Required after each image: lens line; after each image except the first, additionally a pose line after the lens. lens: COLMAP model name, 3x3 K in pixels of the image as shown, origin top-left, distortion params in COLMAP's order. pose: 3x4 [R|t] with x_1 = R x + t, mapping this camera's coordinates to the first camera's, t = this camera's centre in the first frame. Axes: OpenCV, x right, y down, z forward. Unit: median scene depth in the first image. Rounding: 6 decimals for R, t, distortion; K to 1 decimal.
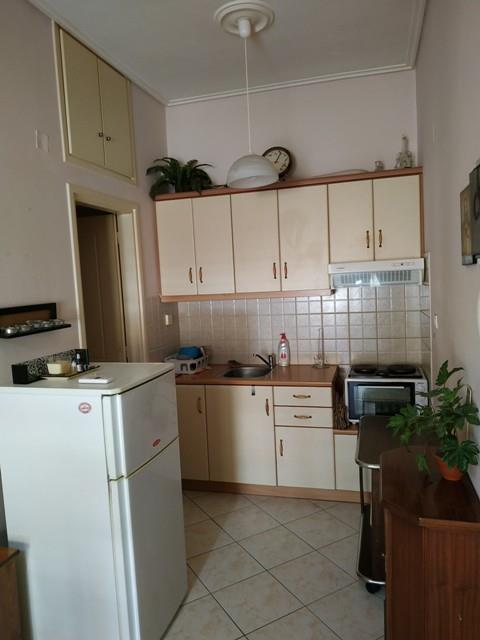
lens RADIAL K [[478.5, 0, 240.1], [0, 478.5, 320.7], [0, 0, 1]] dist [-0.009718, -0.008569]
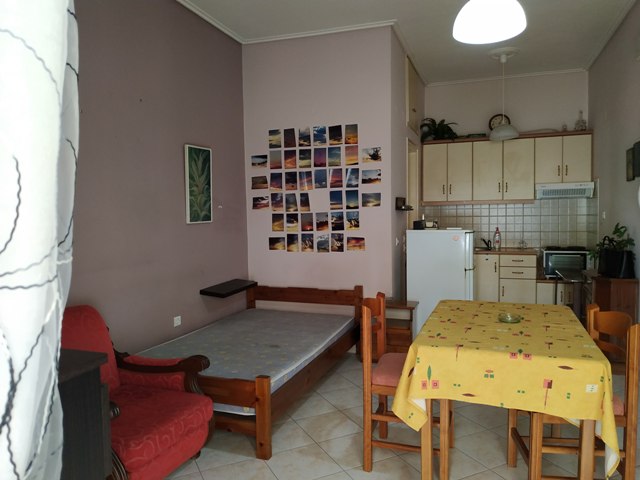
lens RADIAL K [[478.5, 0, 320.0], [0, 478.5, 237.6], [0, 0, 1]] dist [-0.009718, -0.008569]
pose [[0.997075, 0.035105, -0.067887, -0.447890], [-0.037309, 0.998808, -0.031469, 0.150579], [0.066702, 0.033909, 0.997197, -0.732171]]
